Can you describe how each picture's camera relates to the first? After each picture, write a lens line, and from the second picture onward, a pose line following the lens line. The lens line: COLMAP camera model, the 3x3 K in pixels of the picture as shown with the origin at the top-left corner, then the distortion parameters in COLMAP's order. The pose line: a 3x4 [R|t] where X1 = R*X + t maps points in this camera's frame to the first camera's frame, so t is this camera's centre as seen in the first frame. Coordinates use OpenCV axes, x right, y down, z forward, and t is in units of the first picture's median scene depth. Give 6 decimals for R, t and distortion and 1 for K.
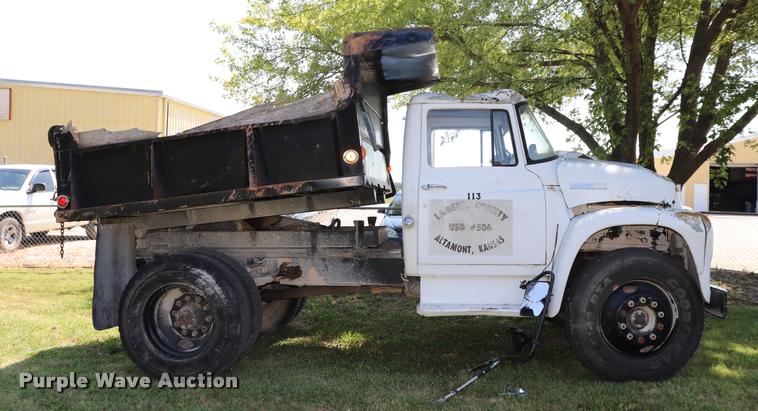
lens RADIAL K [[695.2, 0, 379.0], [0, 695.2, 205.5], [0, 0, 1]] dist [-0.178768, -0.000332]
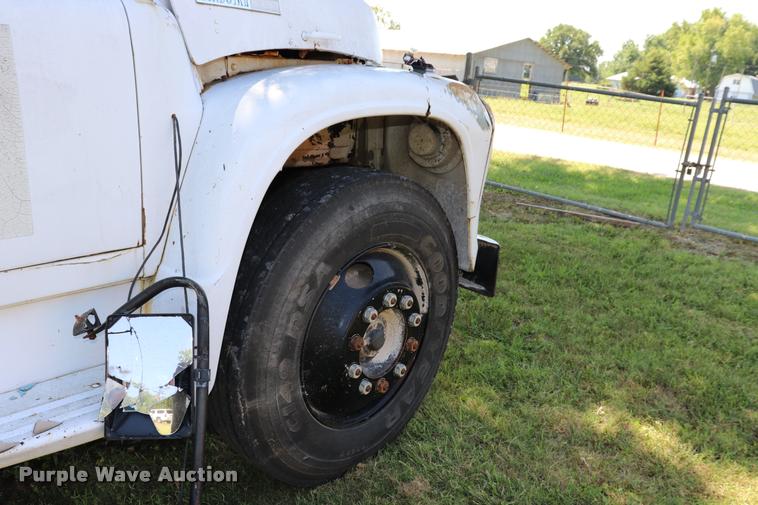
lens RADIAL K [[629.5, 0, 379.0], [0, 629.5, 252.5], [0, 0, 1]] dist [-0.155623, 0.006683]
pose [[0.598176, -0.202509, 0.775355, 0.090791], [-0.052034, 0.955686, 0.289752, 0.000475], [-0.799674, -0.213668, 0.561131, 0.783993]]
